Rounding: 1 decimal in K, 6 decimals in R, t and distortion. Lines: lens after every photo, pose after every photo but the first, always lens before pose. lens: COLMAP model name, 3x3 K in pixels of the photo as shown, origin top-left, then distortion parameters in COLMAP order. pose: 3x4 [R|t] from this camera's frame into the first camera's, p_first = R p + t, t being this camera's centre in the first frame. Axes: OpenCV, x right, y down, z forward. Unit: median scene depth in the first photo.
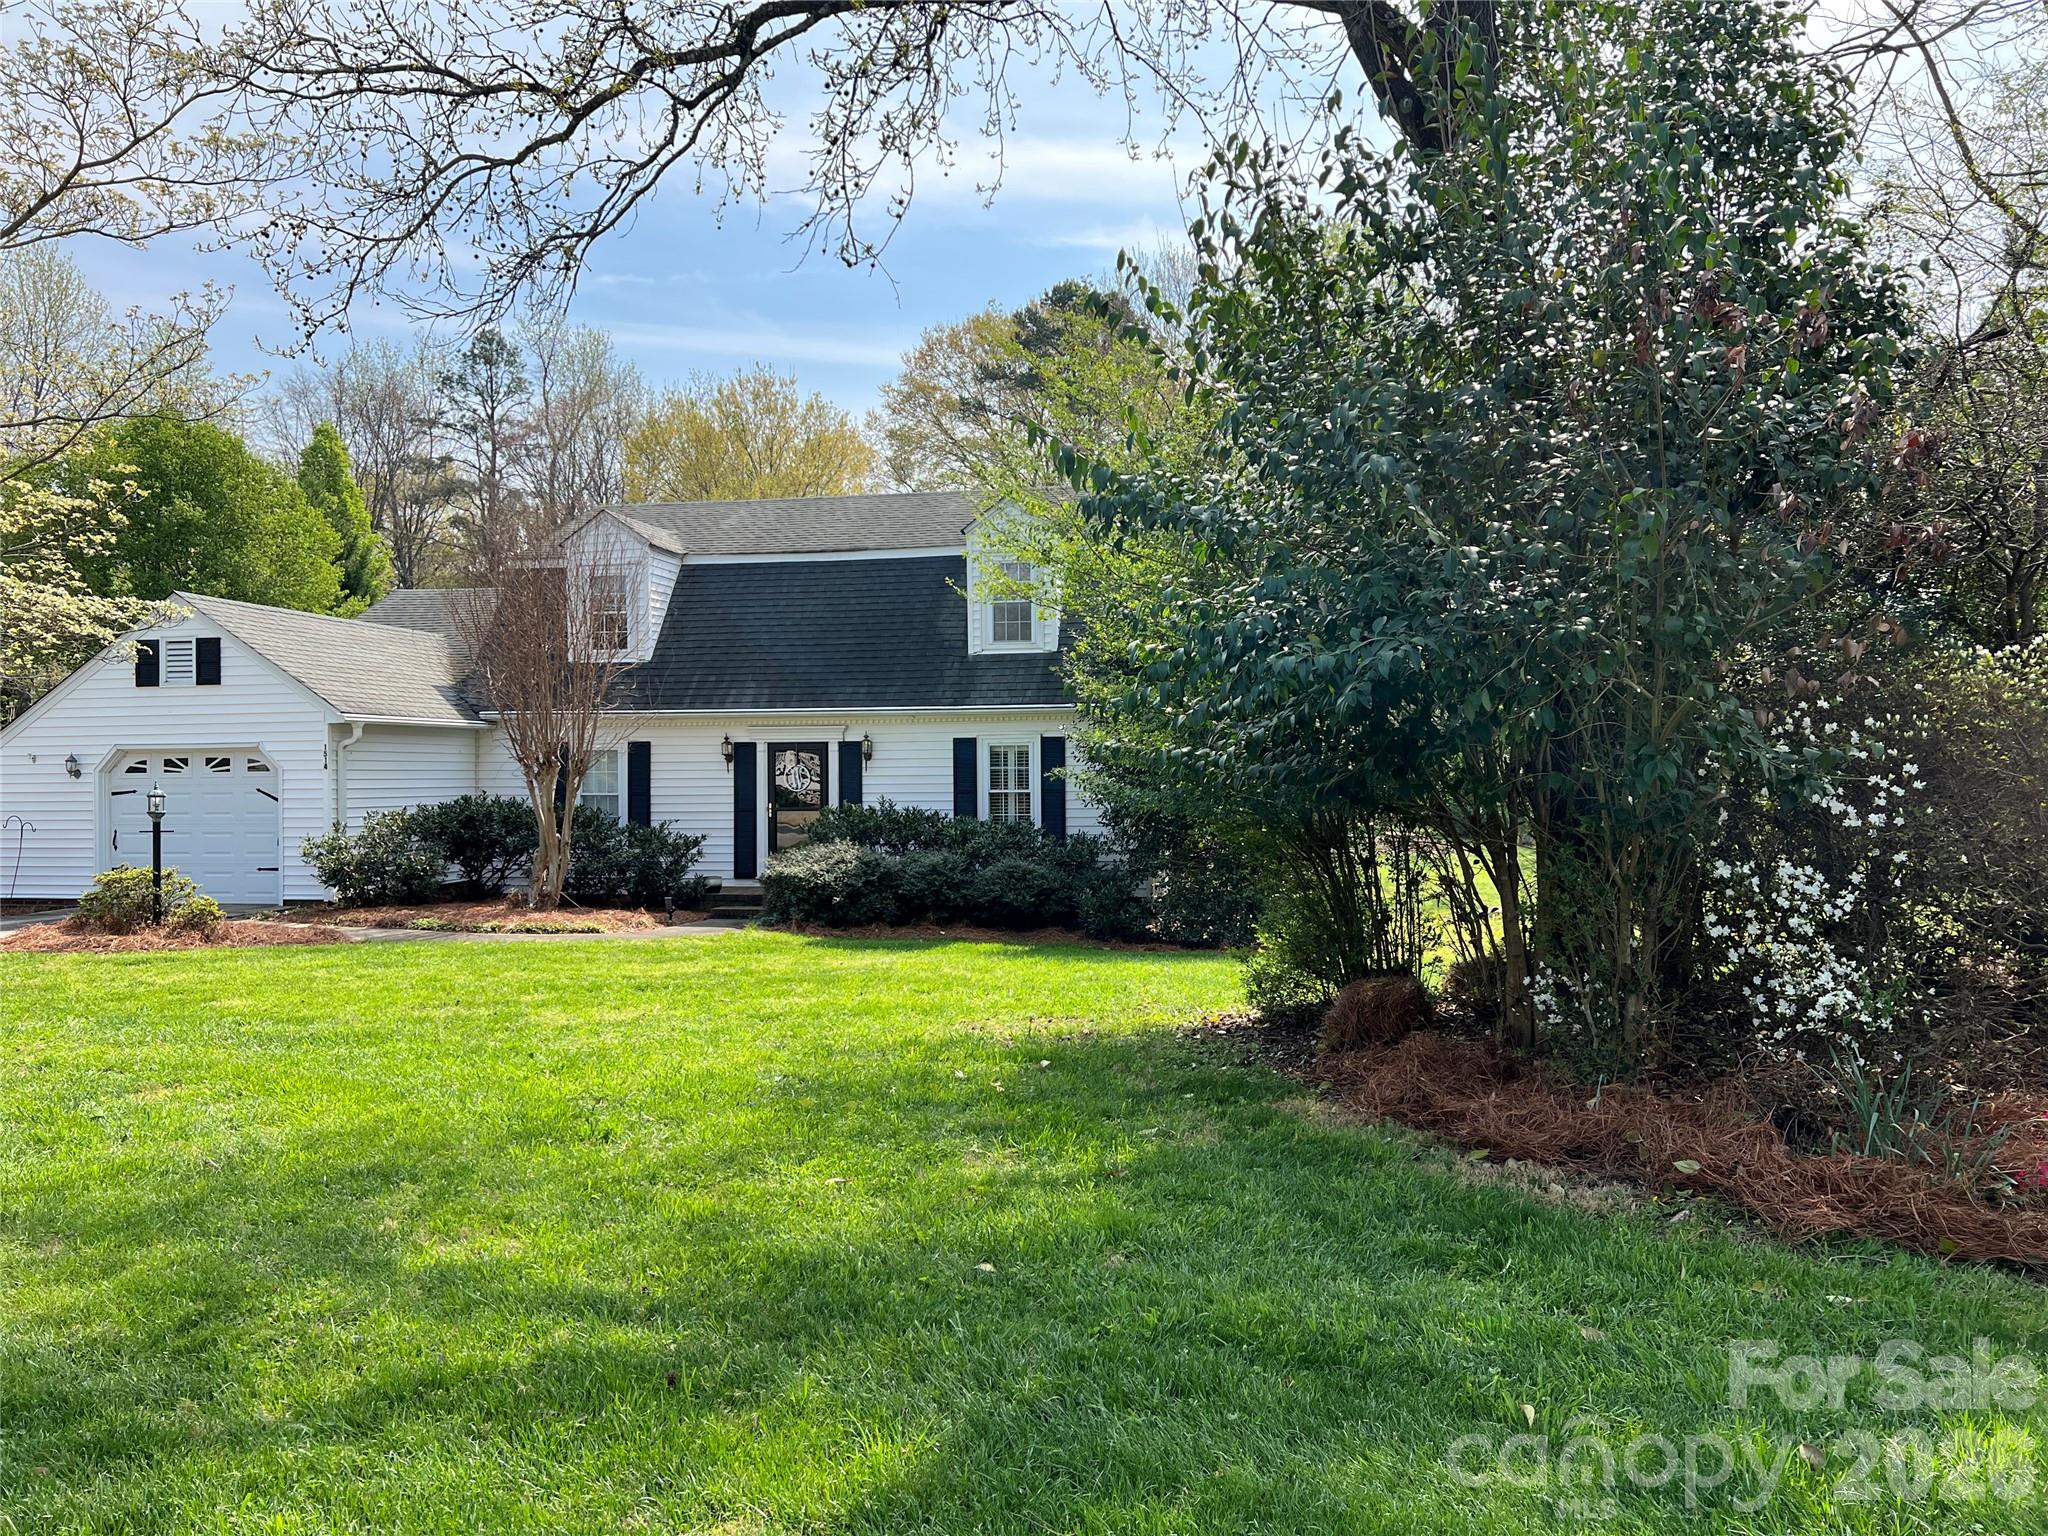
lens RADIAL K [[1529.4, 0, 1021.6], [0, 1529.4, 771.8], [0, 0, 1]] dist [0.058785, -0.061577]
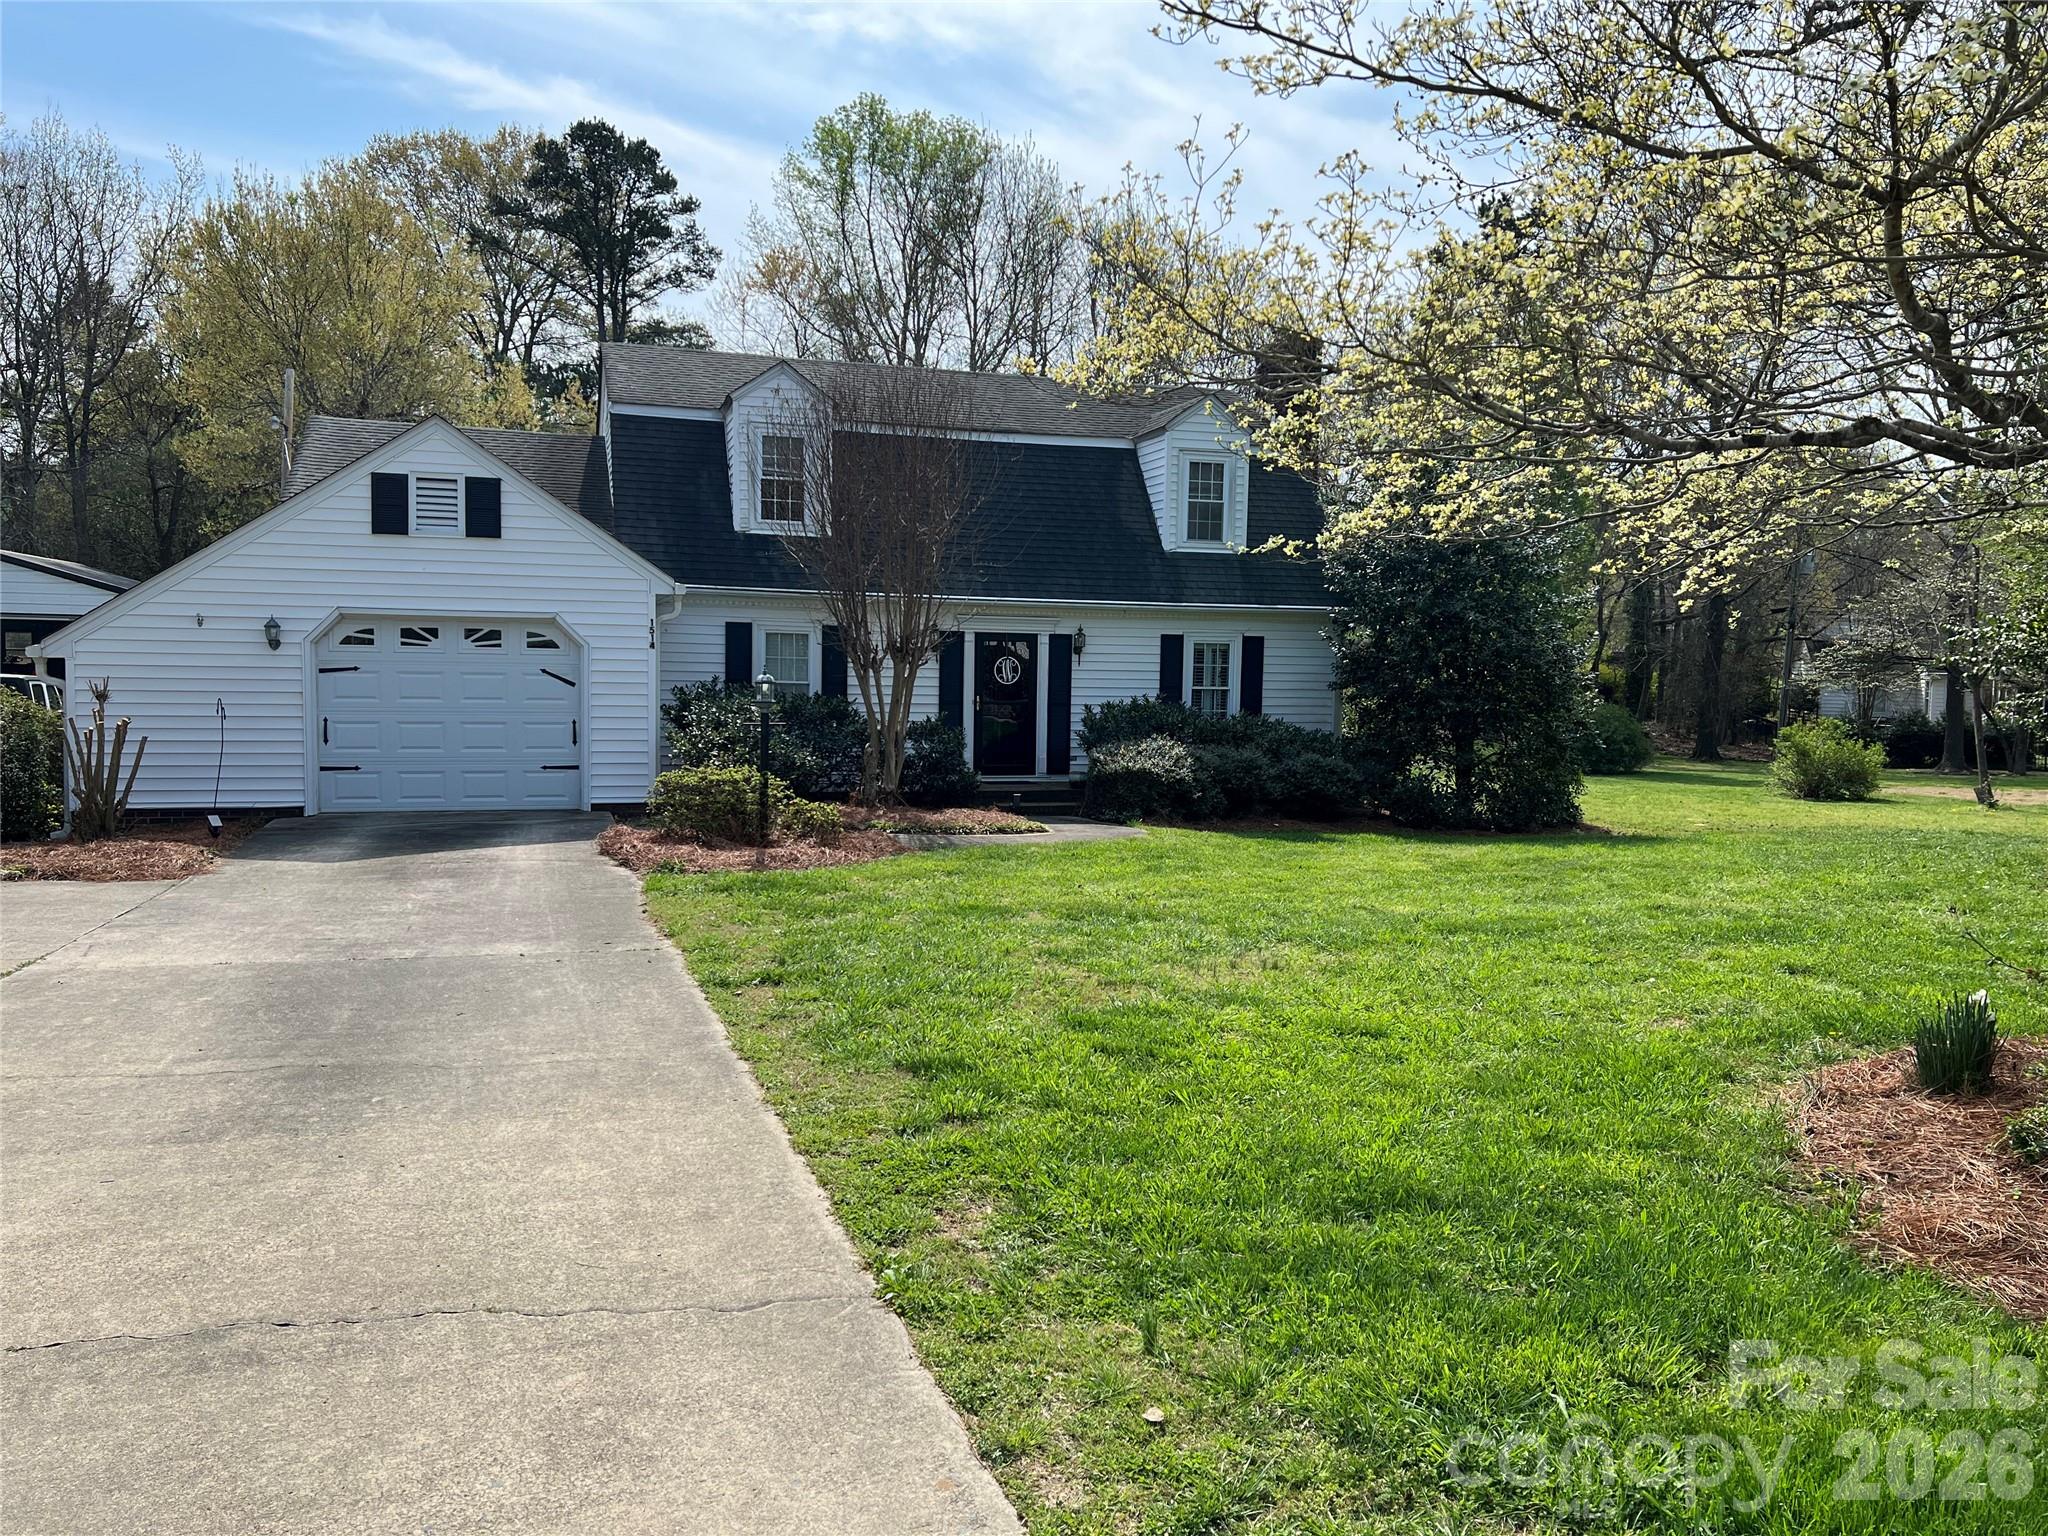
lens RADIAL K [[1529.4, 0, 1010.9], [0, 1529.4, 775.0], [0, 0, 1]] dist [0.058785, -0.061577]
pose [[0.880654, -0.009543, 0.473664, -0.615278], [-0.025846, 0.997341, 0.068146, 0.004502], [-0.473055, -0.072255, 0.878065, 0.153001]]
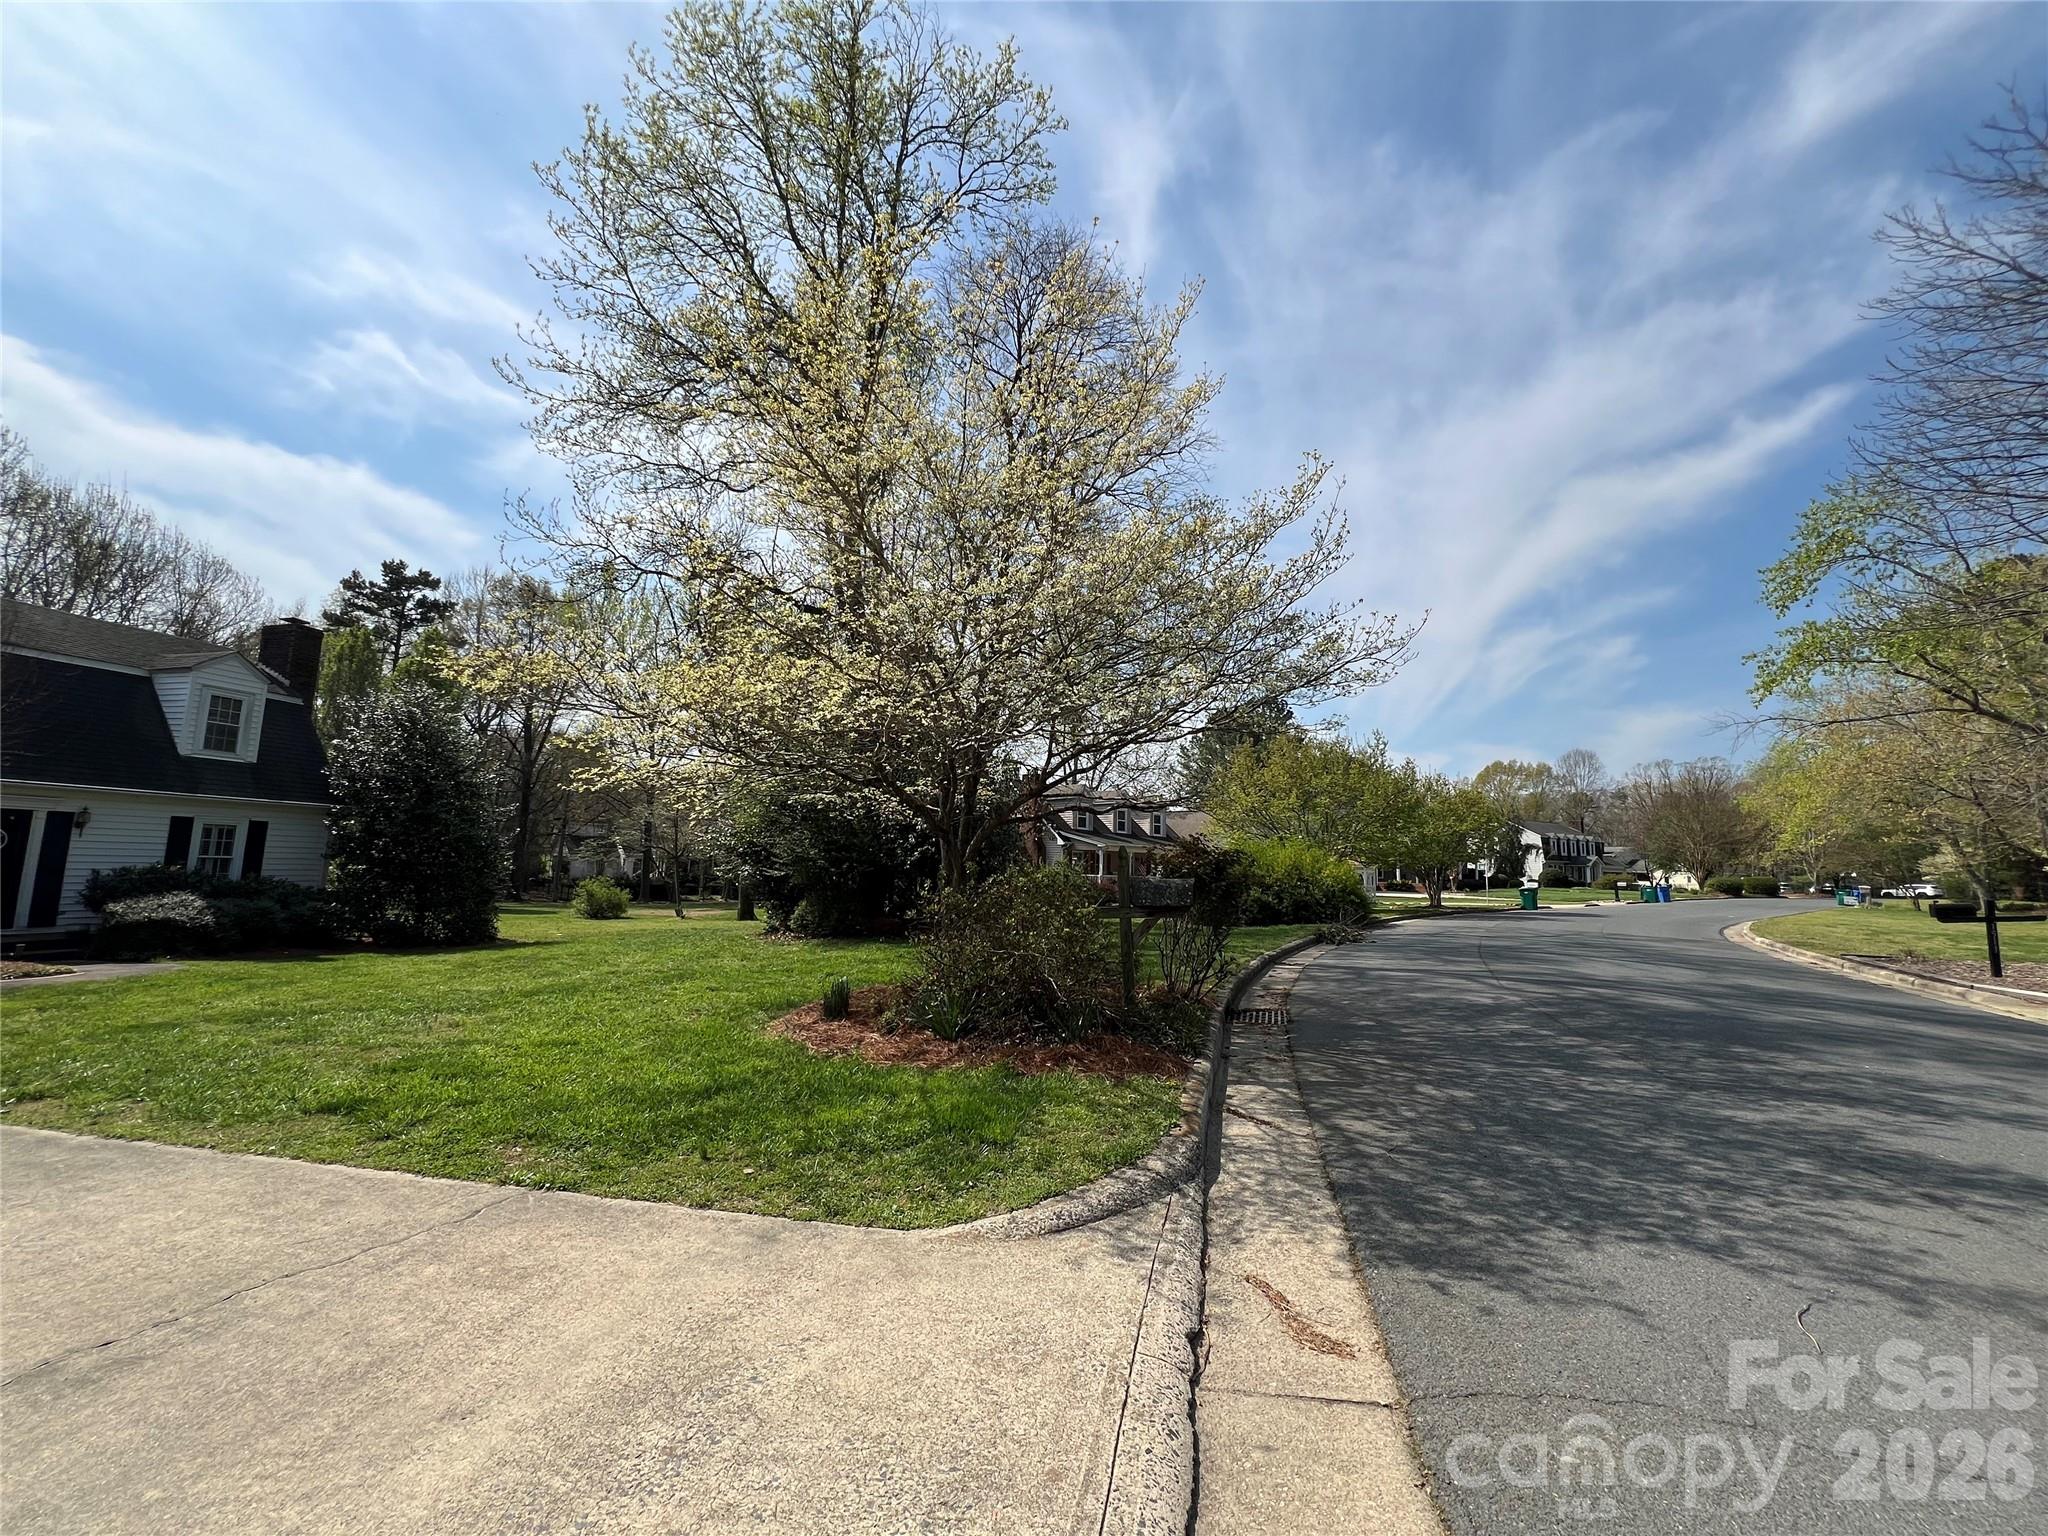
lens RADIAL K [[818.1, 0, 1023.4], [0, 818.1, 762.8], [0, 0, 1]] dist [-0.000519, 0.000498]
pose [[0.070469, 0.140504, 0.987569, -0.717171], [-0.031020, 0.989860, -0.138616, 0.008262], [-0.997032, -0.020866, 0.074113, 0.196351]]
